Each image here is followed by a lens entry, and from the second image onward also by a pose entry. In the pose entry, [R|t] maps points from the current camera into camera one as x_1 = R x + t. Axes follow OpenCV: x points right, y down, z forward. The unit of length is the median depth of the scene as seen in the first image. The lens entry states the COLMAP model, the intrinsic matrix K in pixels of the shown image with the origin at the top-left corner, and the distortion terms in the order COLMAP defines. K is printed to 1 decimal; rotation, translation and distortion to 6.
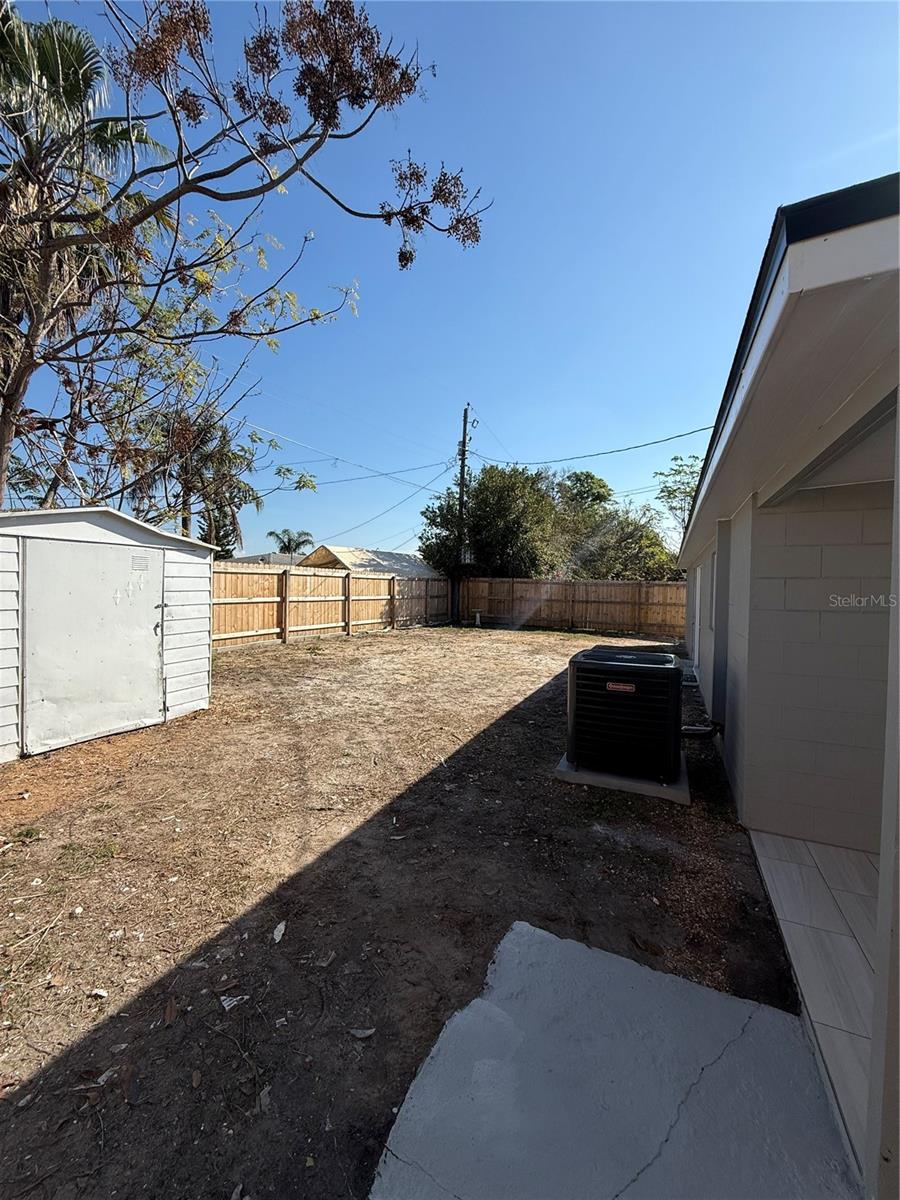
lens RADIAL K [[477.7, 0, 449.4], [0, 477.7, 596.3], [0, 0, 1]] dist [0.000264, -0.000209]
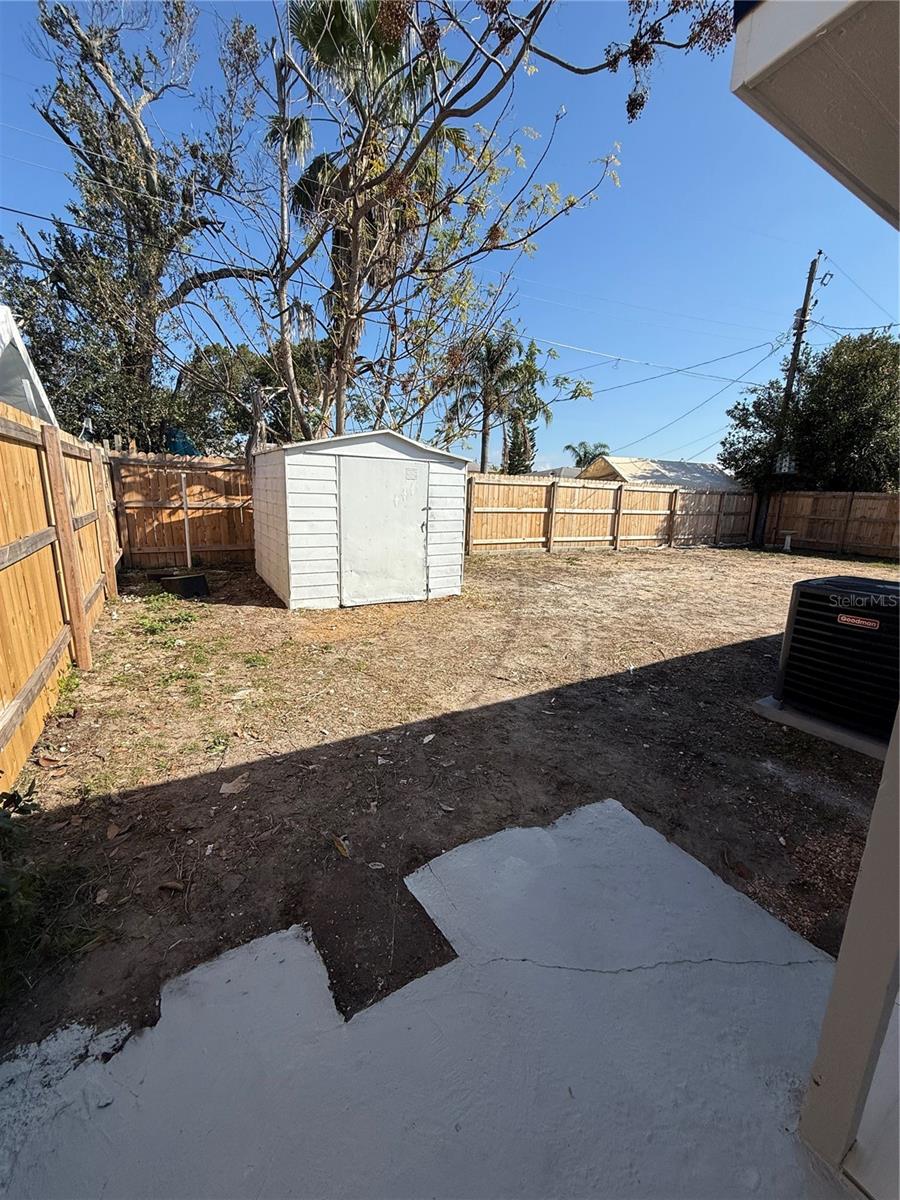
lens RADIAL K [[477.7, 0, 448.9], [0, 477.7, 597.1], [0, 0, 1]] dist [0.000264, -0.000209]
pose [[0.819279, 0.126024, -0.559374, 0.200179], [-0.026804, 0.982899, 0.182185, 0.020343], [0.572768, -0.134267, 0.808647, -0.016440]]
